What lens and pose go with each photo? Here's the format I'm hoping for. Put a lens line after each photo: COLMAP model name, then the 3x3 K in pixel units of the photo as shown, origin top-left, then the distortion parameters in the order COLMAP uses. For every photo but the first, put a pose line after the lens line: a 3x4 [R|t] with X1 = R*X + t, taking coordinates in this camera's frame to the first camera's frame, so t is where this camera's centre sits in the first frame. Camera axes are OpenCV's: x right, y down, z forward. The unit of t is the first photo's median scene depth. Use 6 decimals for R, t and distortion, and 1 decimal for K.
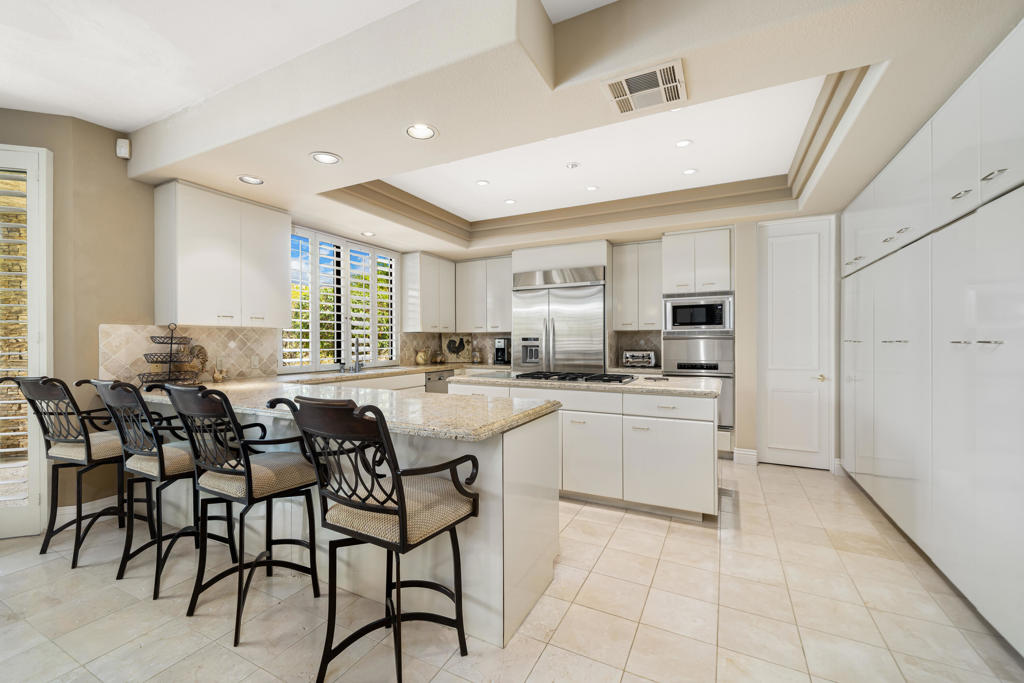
lens RADIAL K [[413.1, 0, 512.0], [0, 413.1, 341.5], [0, 0, 1]] dist [-0.000820, -0.000051]
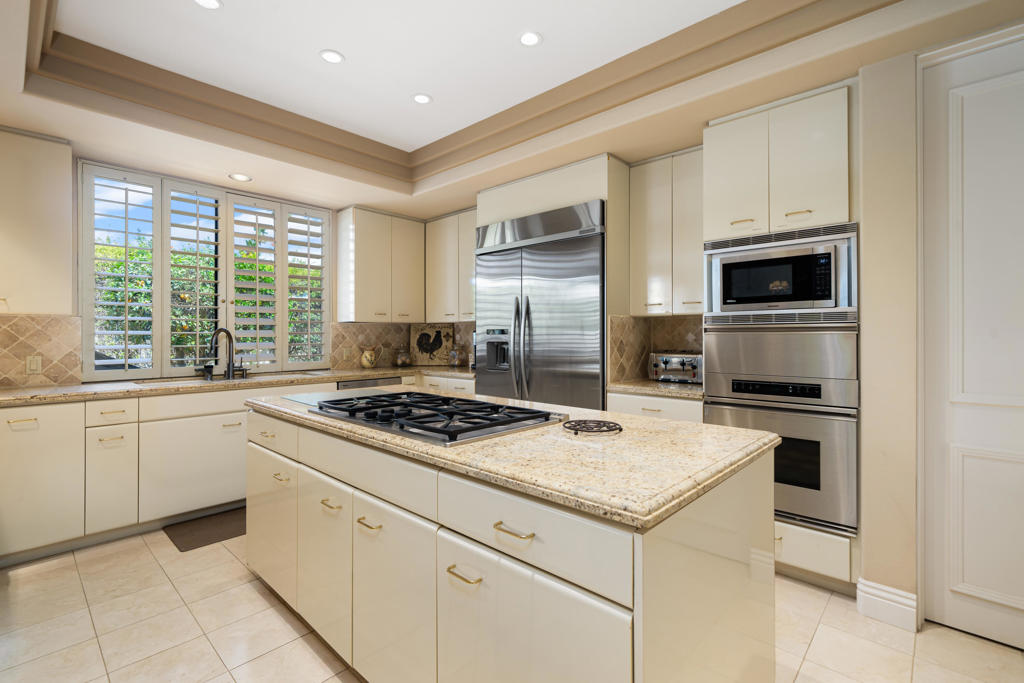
lens RADIAL K [[457.1, 0, 514.6], [0, 457.1, 334.9], [0, 0, 1]] dist [-0.000052, -0.000167]
pose [[0.961988, 0.000548, -0.273091, 0.272897], [-0.001076, 0.999998, -0.001783, 0.000233], [0.273090, 0.002009, 0.961986, 0.367917]]
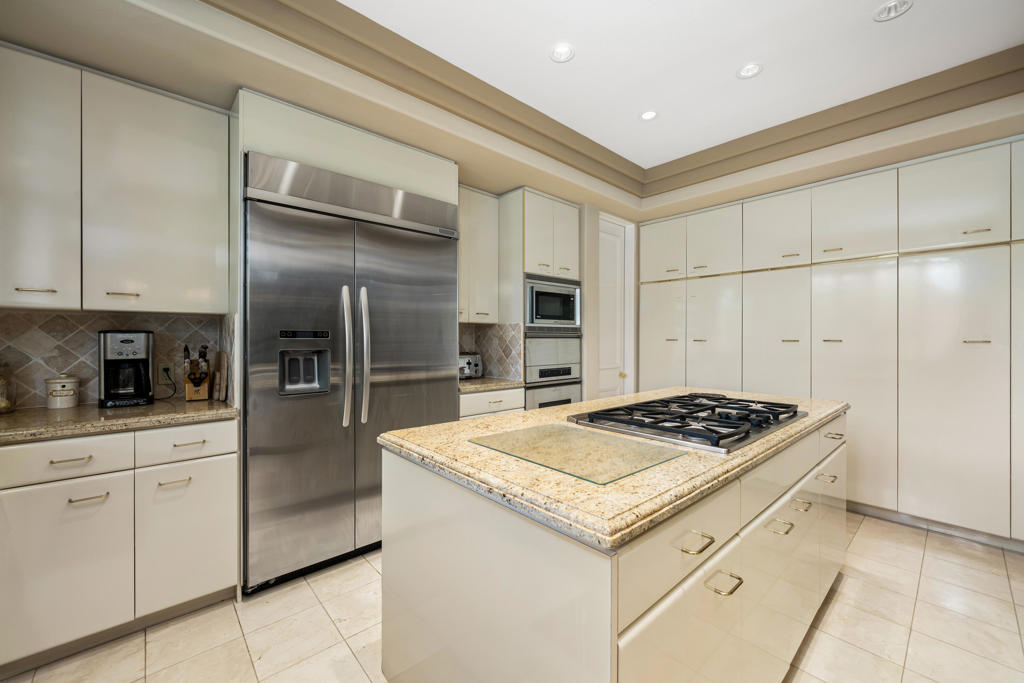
lens RADIAL K [[413.6, 0, 528.7], [0, 413.6, 346.2], [0, 0, 1]] dist [-0.003451, -0.000137]
pose [[0.346767, -0.016546, 0.937806, -0.273066], [-0.003254, 0.999817, 0.018843, -0.002889], [-0.937946, -0.009586, 0.346649, 0.695992]]
